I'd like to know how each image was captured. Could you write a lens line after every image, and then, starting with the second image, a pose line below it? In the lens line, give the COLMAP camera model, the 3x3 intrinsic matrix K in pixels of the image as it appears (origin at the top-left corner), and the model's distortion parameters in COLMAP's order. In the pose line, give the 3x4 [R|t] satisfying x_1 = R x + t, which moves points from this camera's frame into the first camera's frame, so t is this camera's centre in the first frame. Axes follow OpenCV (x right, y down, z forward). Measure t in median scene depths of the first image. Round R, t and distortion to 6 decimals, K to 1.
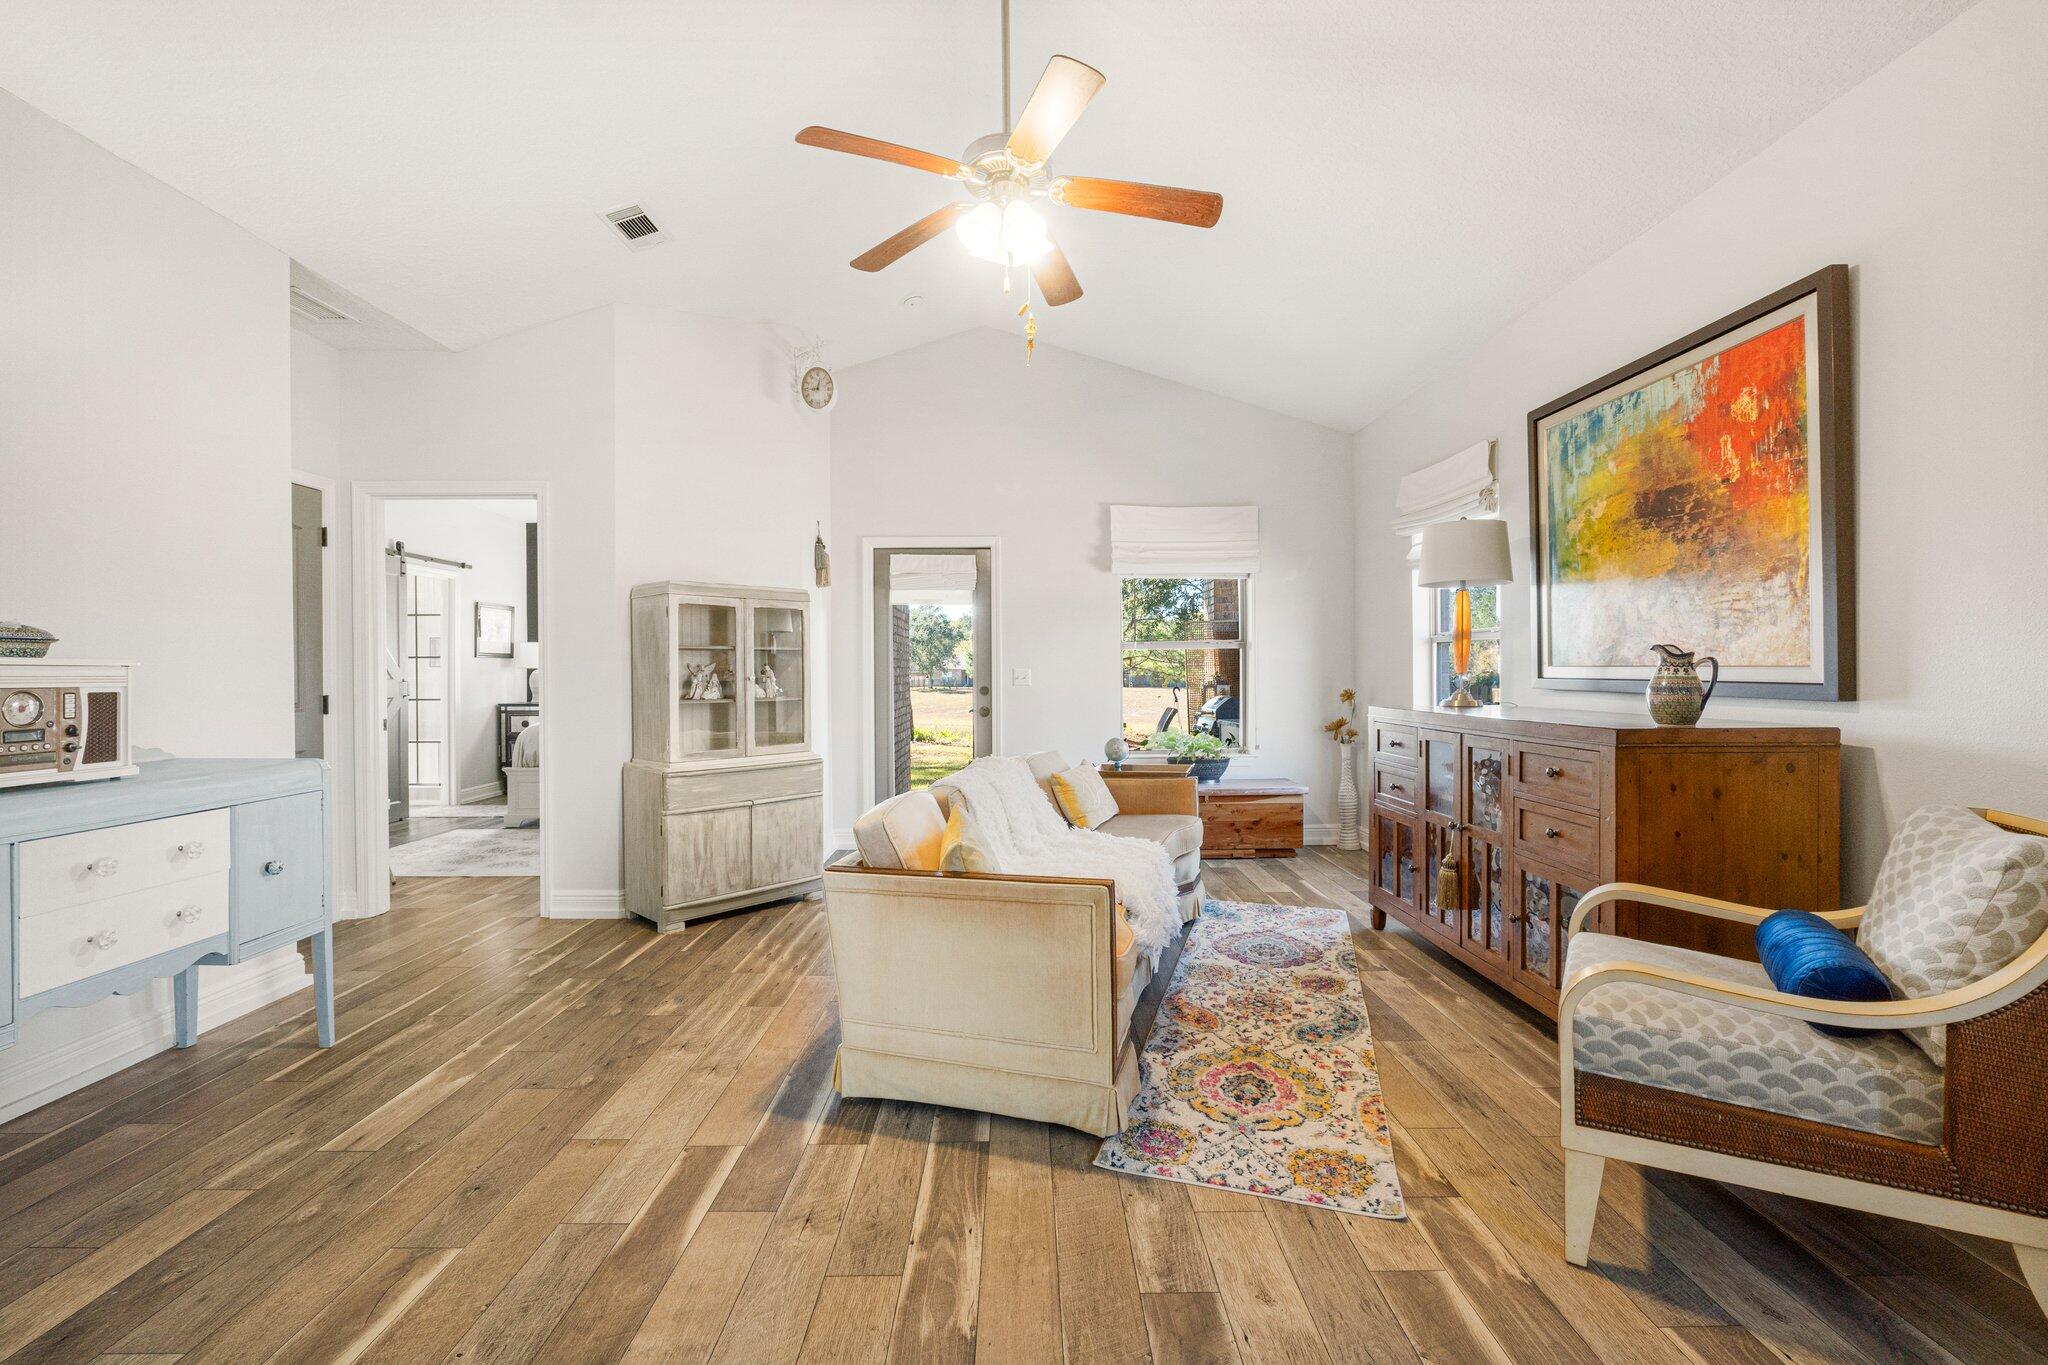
lens RADIAL K [[875.4, 0, 1035.5], [0, 875.4, 677.3], [0, 0, 1]] dist [-0.007532, -0.001141]
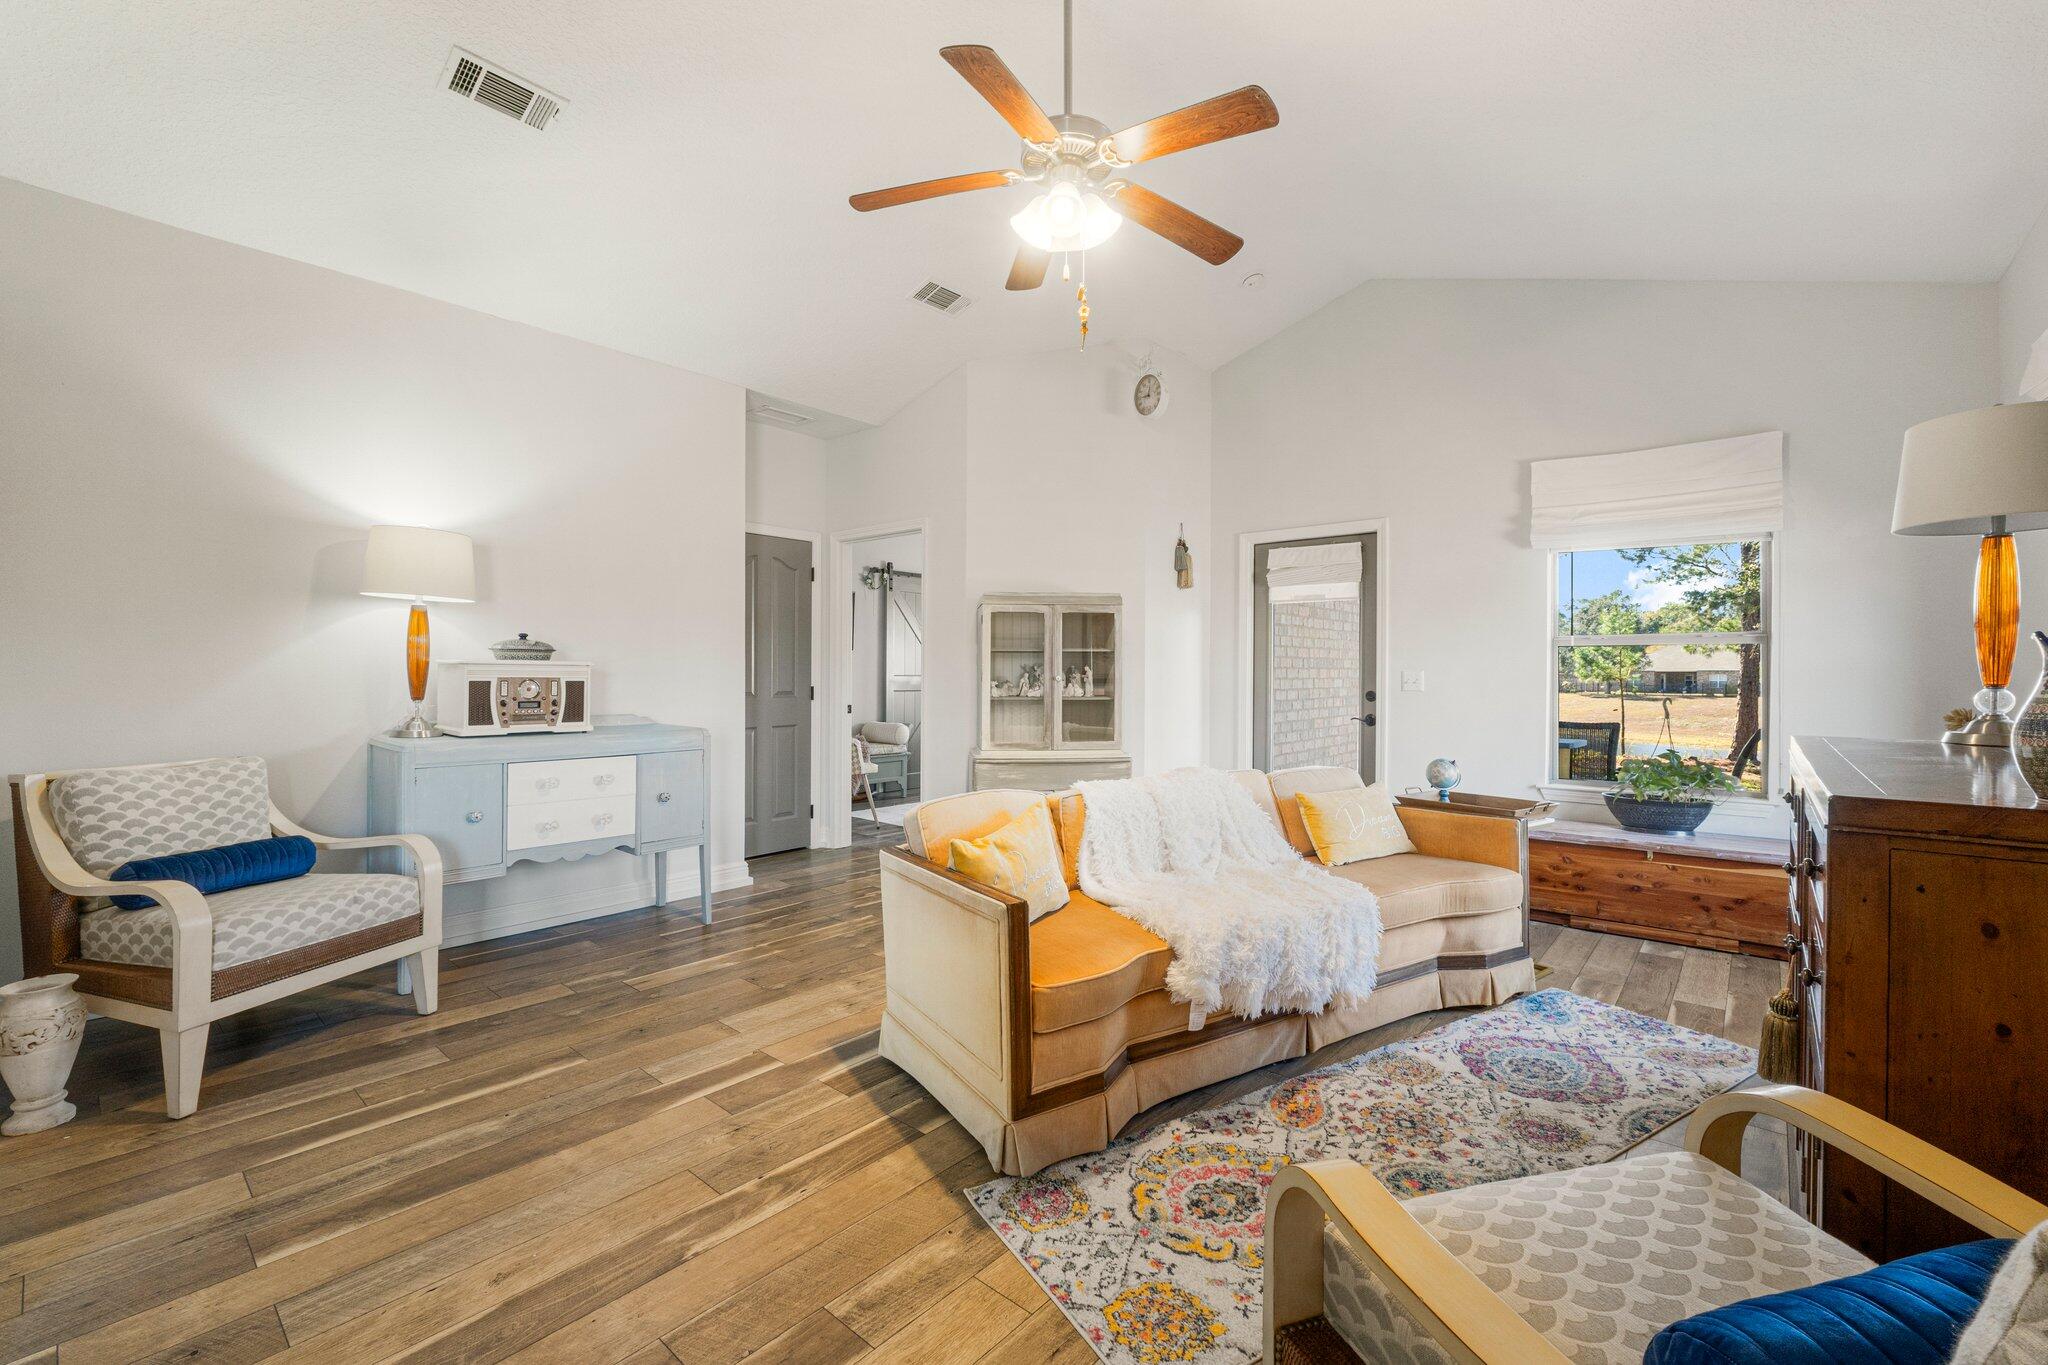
lens RADIAL K [[875.4, 0, 1018.1], [0, 875.4, 672.3], [0, 0, 1]] dist [-0.007532, -0.001141]
pose [[0.741700, 0.008611, -0.670676, 0.561206], [-0.012453, 0.999922, -0.000934, -0.006907], [0.670616, 0.009045, 0.741749, 0.246756]]
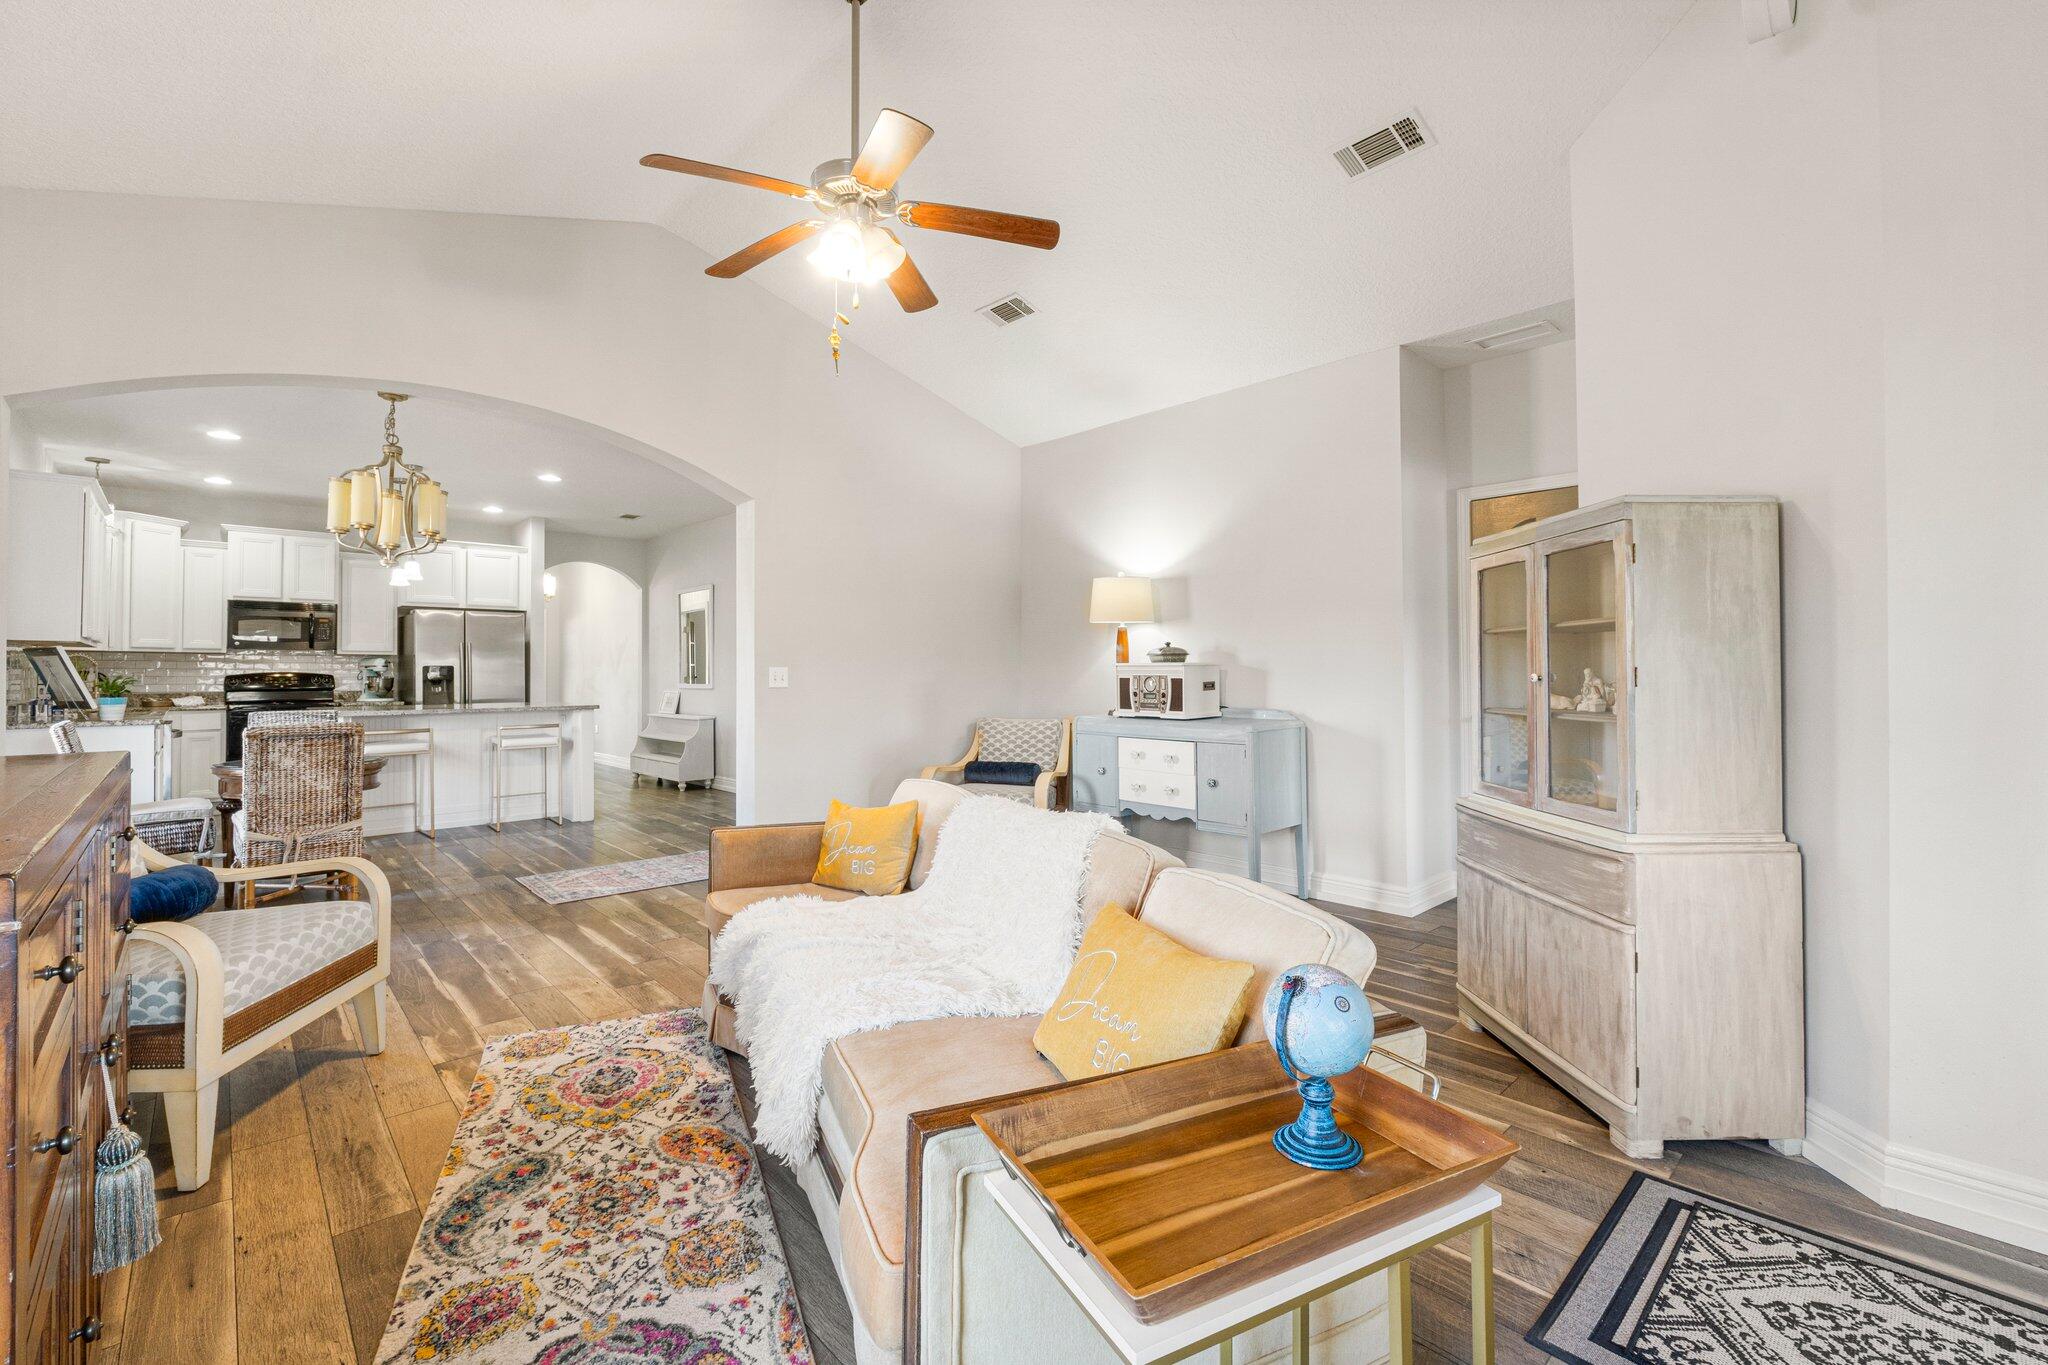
lens RADIAL K [[875.4, 0, 1020.1], [0, 875.4, 666.1], [0, 0, 1]] dist [-0.007532, -0.001141]
pose [[-0.750119, 0.004466, -0.661288, 0.492657], [0.003815, 0.999990, 0.002425, -0.015137], [0.661292, -0.000704, -0.750129, 1.850064]]
